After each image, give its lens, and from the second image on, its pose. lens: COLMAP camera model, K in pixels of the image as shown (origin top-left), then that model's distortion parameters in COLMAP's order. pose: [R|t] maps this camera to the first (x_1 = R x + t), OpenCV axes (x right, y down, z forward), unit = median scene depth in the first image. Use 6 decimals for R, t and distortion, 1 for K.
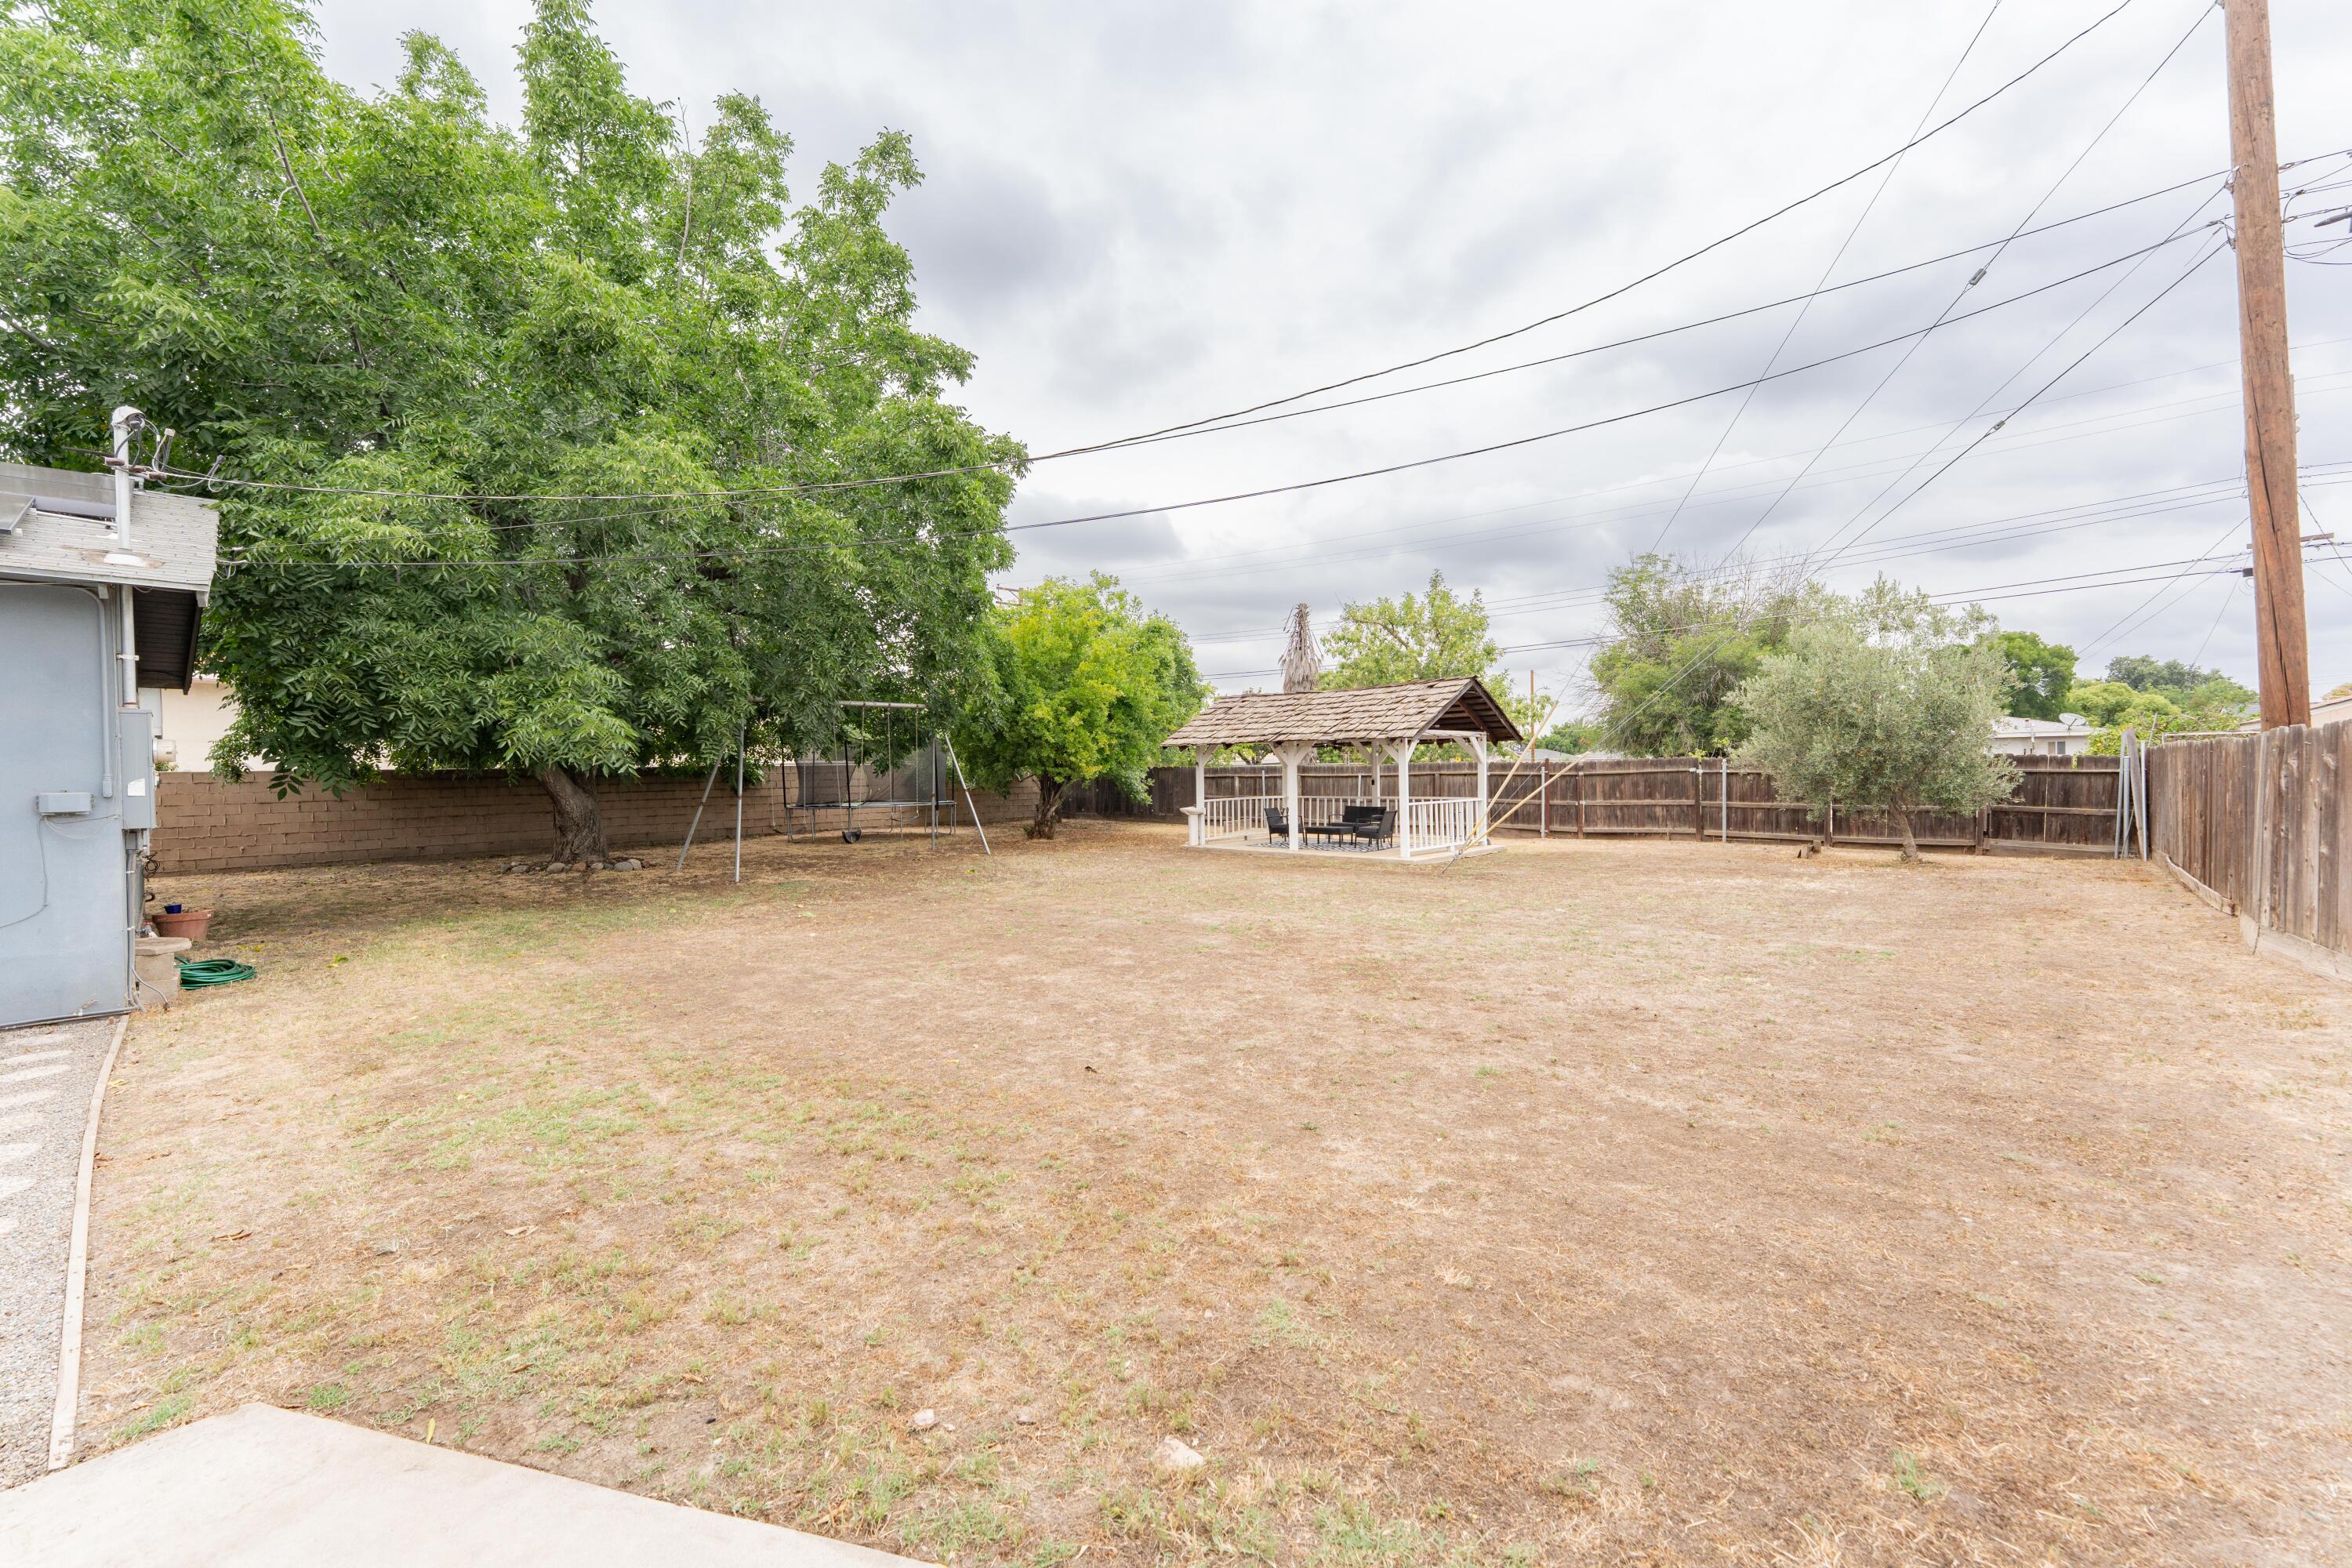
lens RADIAL K [[946.1, 0, 1160.0], [0, 946.1, 795.0], [0, 0, 1]] dist [-0.002721, -0.000798]
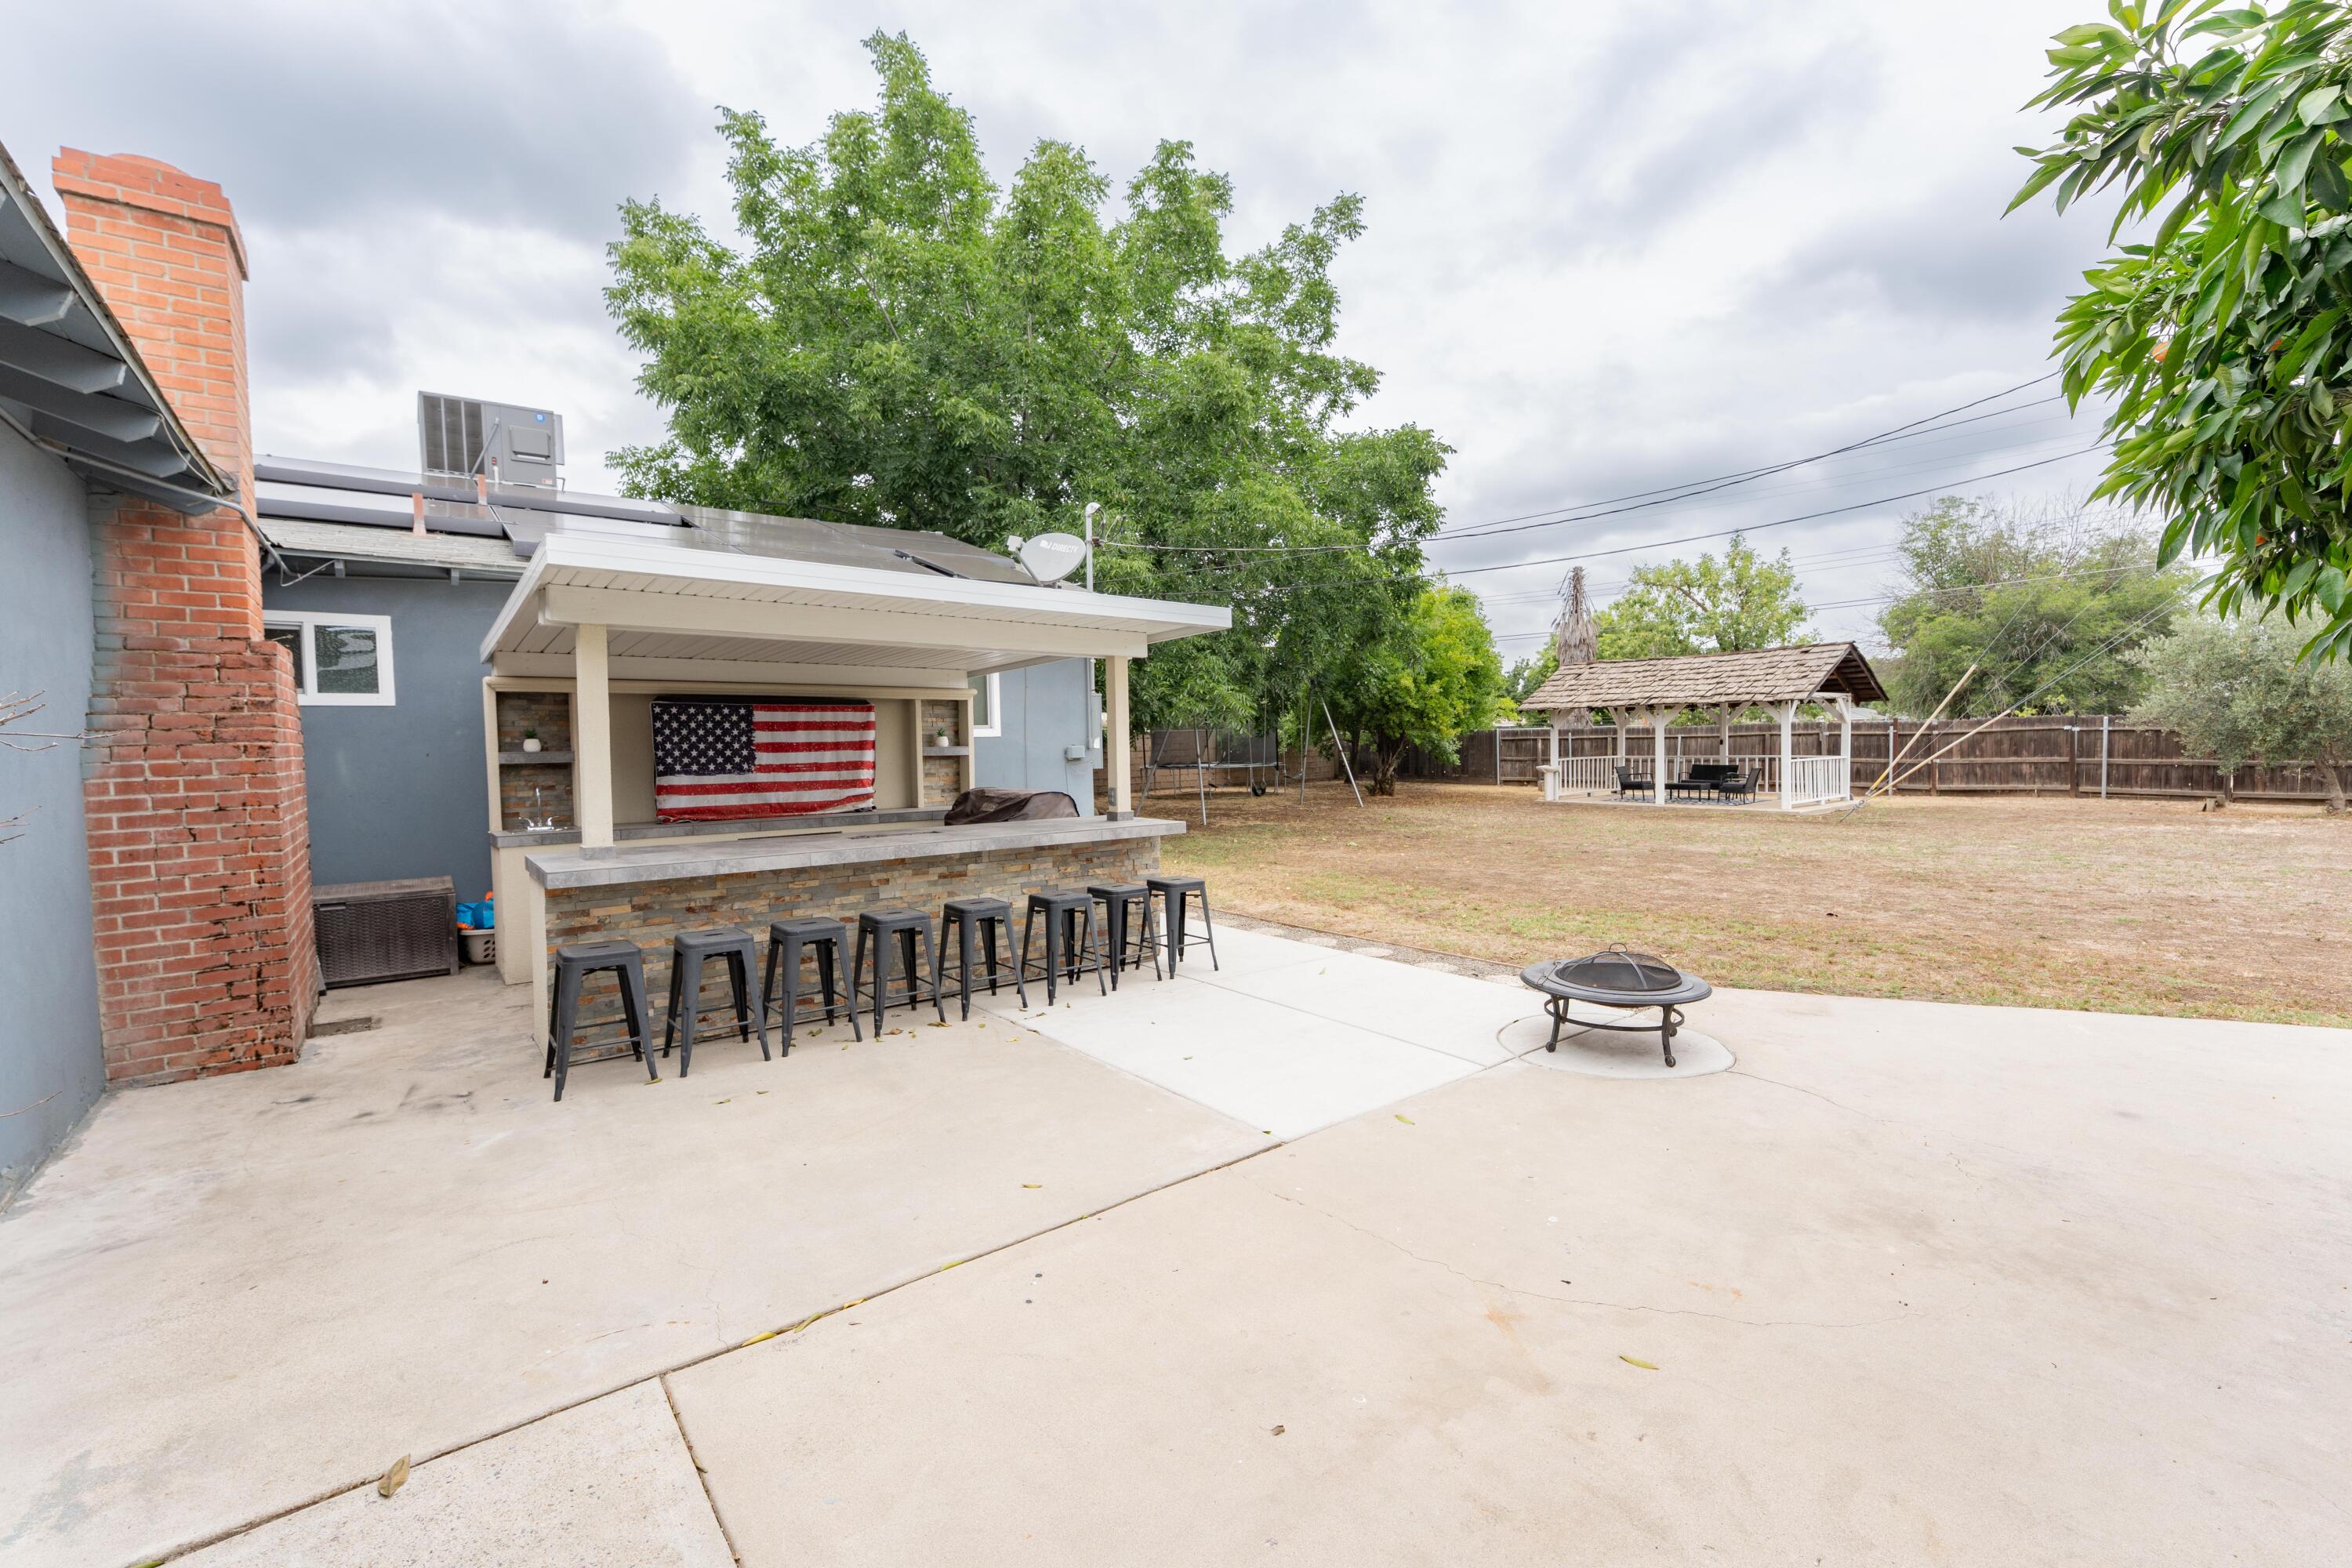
lens RADIAL K [[946.1, 0, 1167.5], [0, 946.1, 777.7], [0, 0, 1]] dist [-0.002721, -0.000798]
pose [[0.987507, -0.000463, -0.157574, -0.243940], [0.003068, 0.999863, 0.016292, 0.008022], [0.157544, -0.016572, 0.987373, -0.166881]]
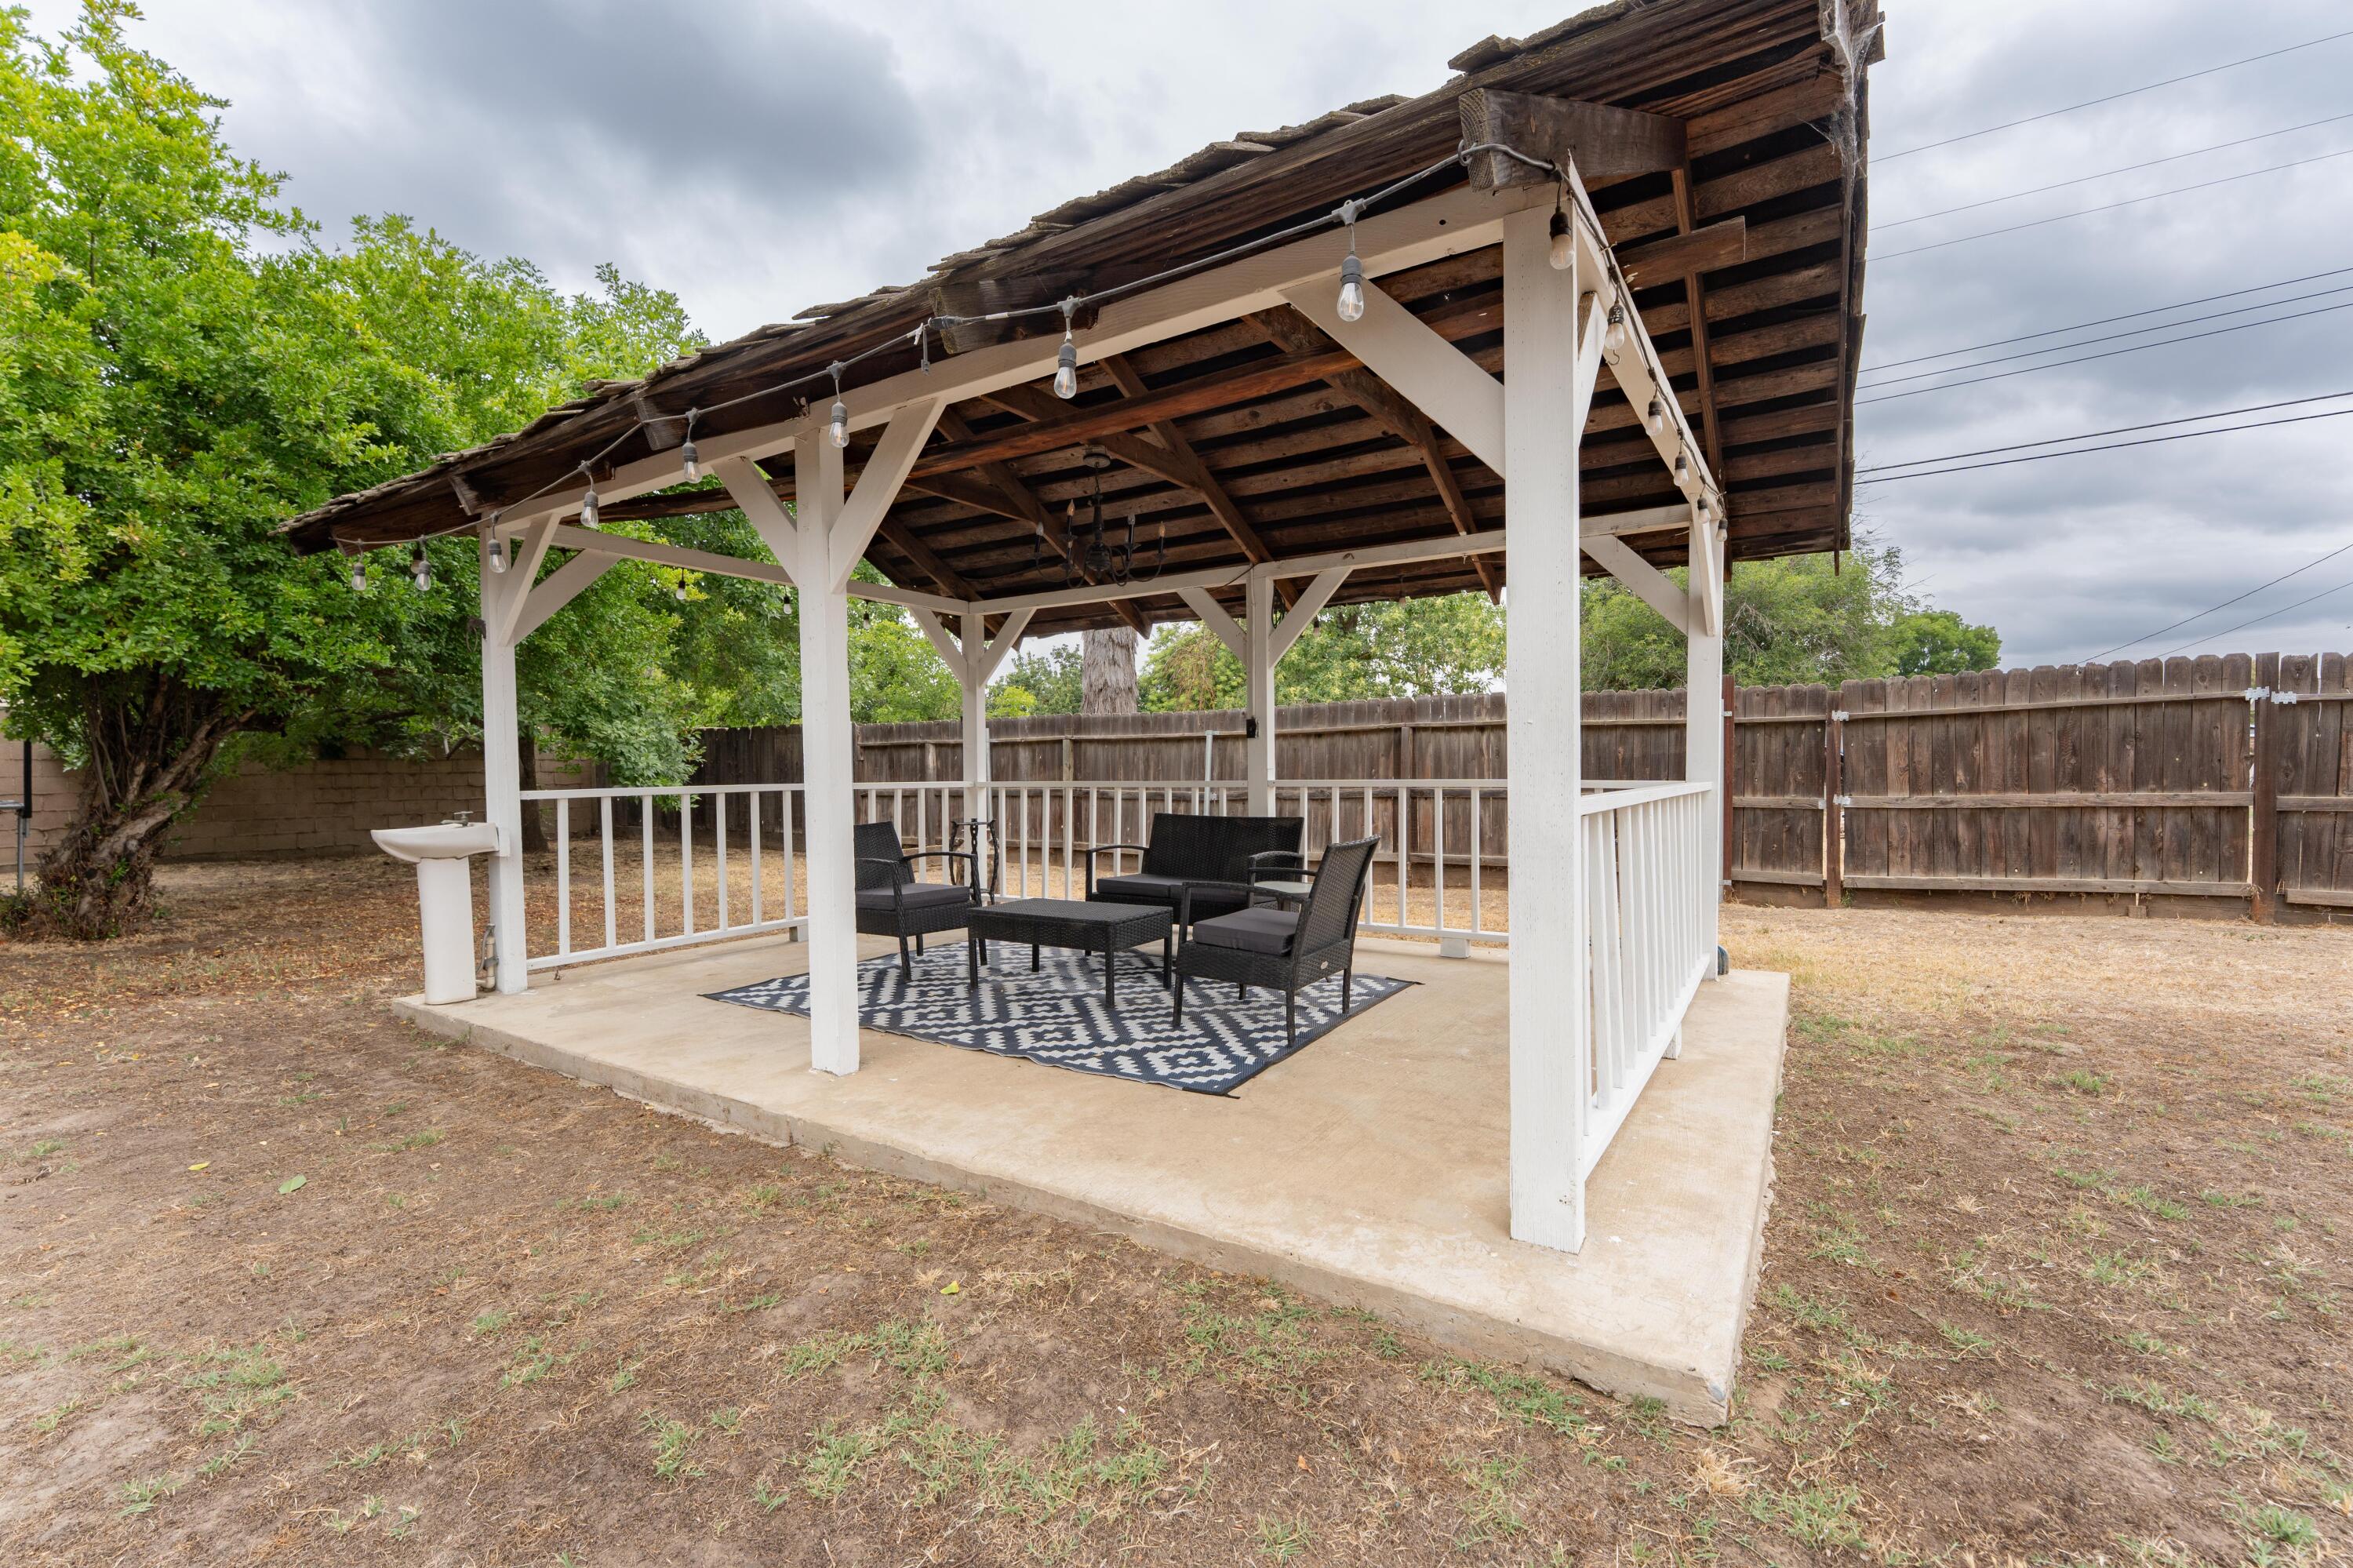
lens RADIAL K [[946.5, 0, 1188.4], [0, 946.5, 786.1], [0, 0, 1]] dist [-0.002721, -0.000798]
pose [[0.983703, 0.000404, 0.179802, 0.167147], [0.001829, 0.999923, -0.012256, 0.007067], [-0.179794, 0.012385, 0.983626, 0.779570]]
